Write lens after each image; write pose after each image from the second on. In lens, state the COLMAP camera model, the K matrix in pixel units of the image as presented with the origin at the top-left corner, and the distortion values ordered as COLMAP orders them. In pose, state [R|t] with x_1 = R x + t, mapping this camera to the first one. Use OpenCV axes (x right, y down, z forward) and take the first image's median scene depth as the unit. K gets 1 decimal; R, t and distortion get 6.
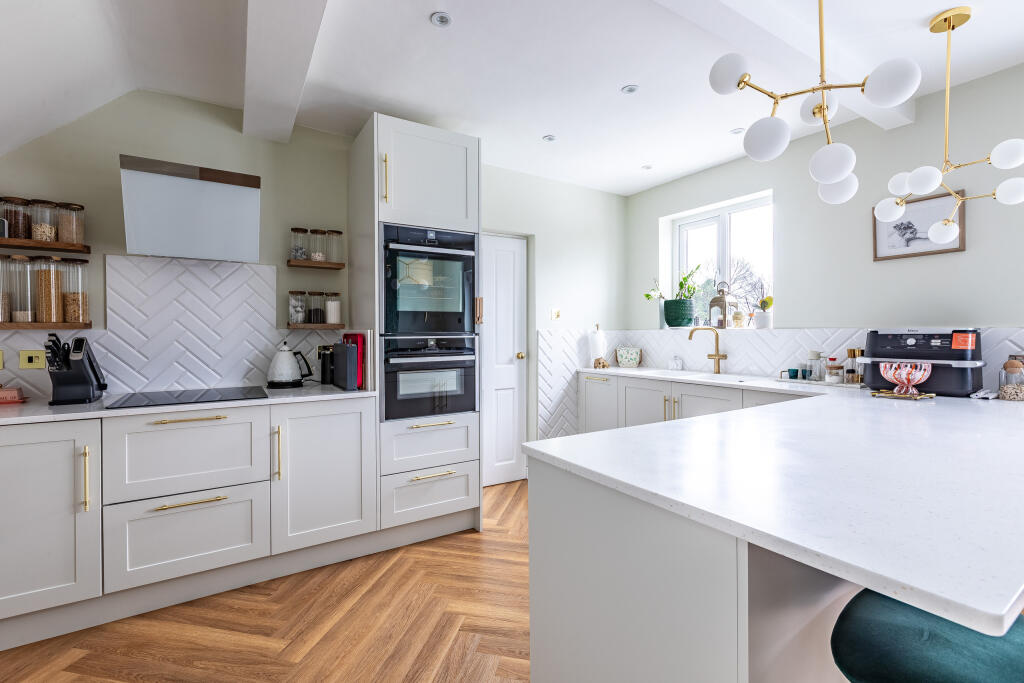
lens RADIAL K [[457.0, 0, 510.3], [0, 457.0, 335.4], [0, 0, 1]] dist [0.001296, -0.000567]
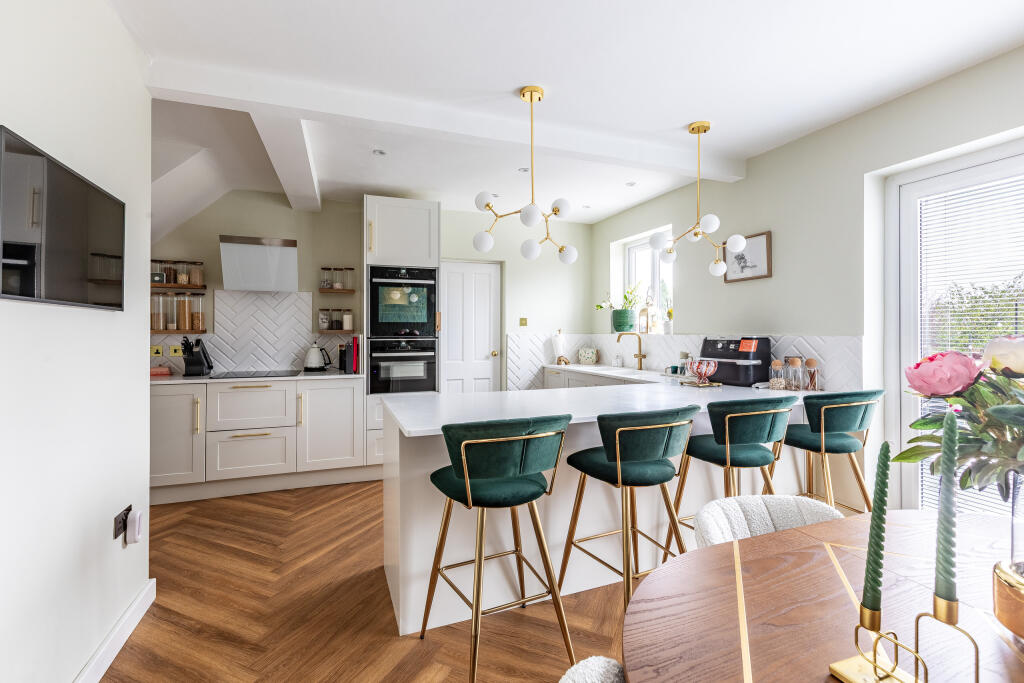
lens RADIAL K [[461.5, 0, 512.2], [0, 461.5, 327.4], [0, 0, 1]] dist [-0.000901, -0.000085]
pose [[0.980670, 0.001887, -0.195662, 0.496249], [-0.005177, 0.999854, -0.016303, -0.013396], [0.195603, 0.017001, 0.980536, -0.425741]]
